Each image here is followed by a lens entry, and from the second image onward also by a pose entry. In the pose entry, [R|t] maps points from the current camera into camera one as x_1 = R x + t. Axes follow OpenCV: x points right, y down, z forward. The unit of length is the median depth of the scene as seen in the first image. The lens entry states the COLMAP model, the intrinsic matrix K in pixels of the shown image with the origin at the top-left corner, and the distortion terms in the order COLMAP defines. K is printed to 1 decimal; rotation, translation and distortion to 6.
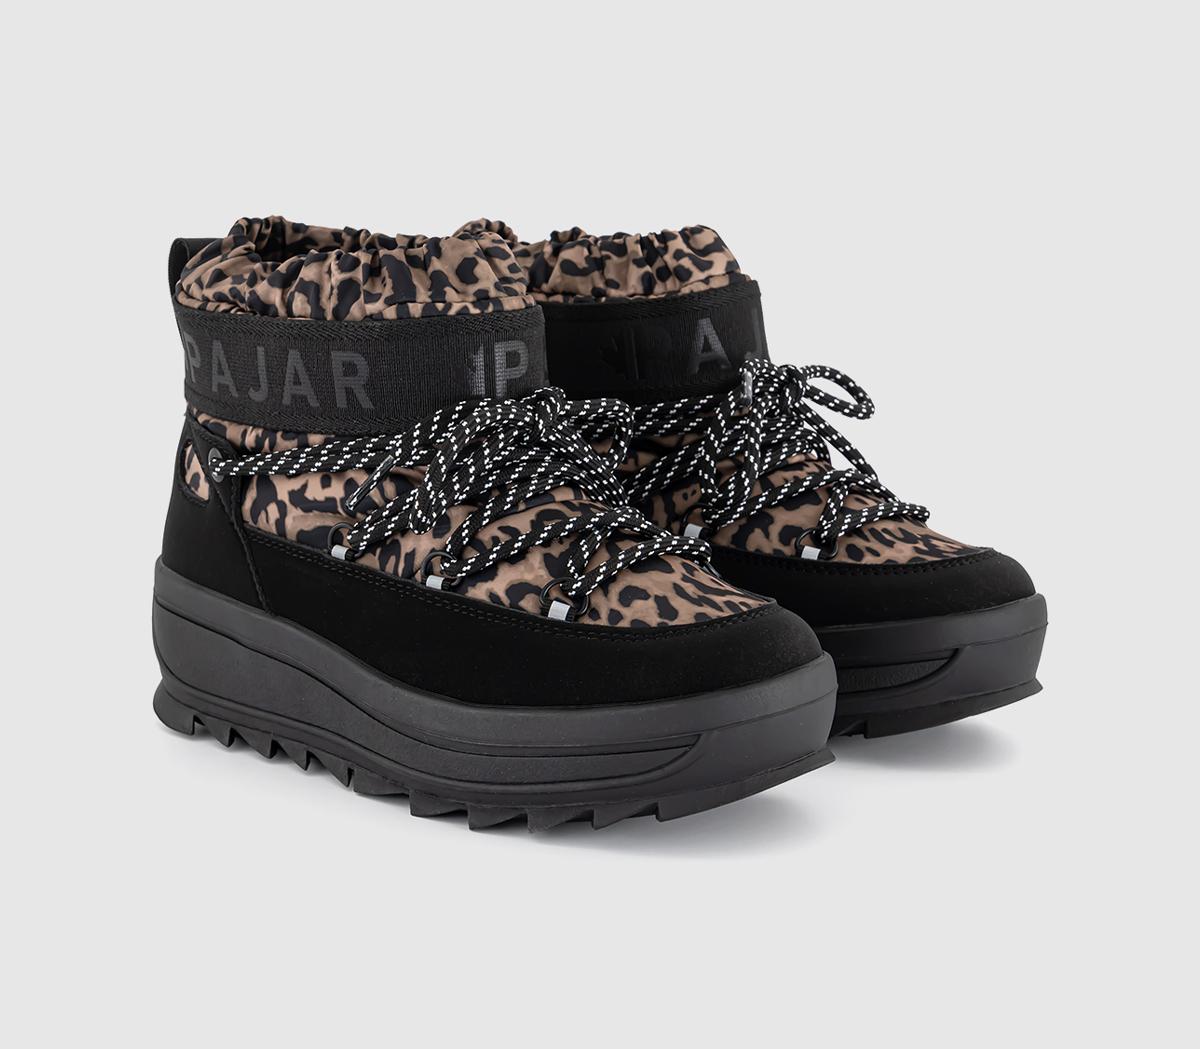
lens RADIAL K [[2390.7, 0, 600.0], [0, 2390.7, 524.5], [0, 0, 1]] dist [-0.040256, 0.036336]
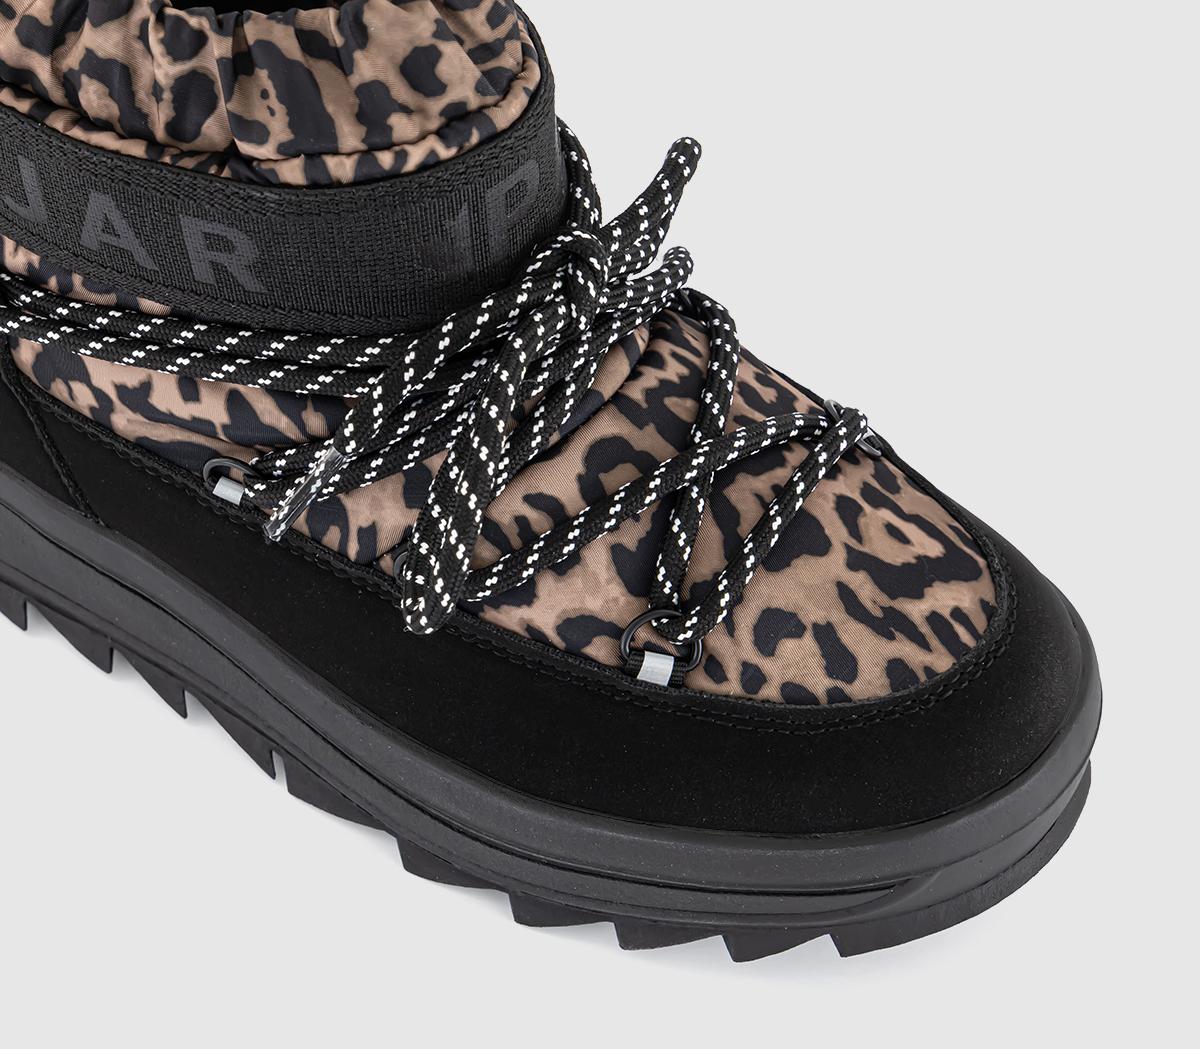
lens RADIAL K [[3914.3, 0, 600.0], [0, 3914.3, 524.5], [0, 0, 1]] dist [-0.008240, -3.018808]
pose [[0.985738, -0.132428, 0.103844, -0.120238], [0.038159, 0.776875, 0.628498, -0.571454], [-0.163905, -0.615571, 0.770848, 0.260680]]
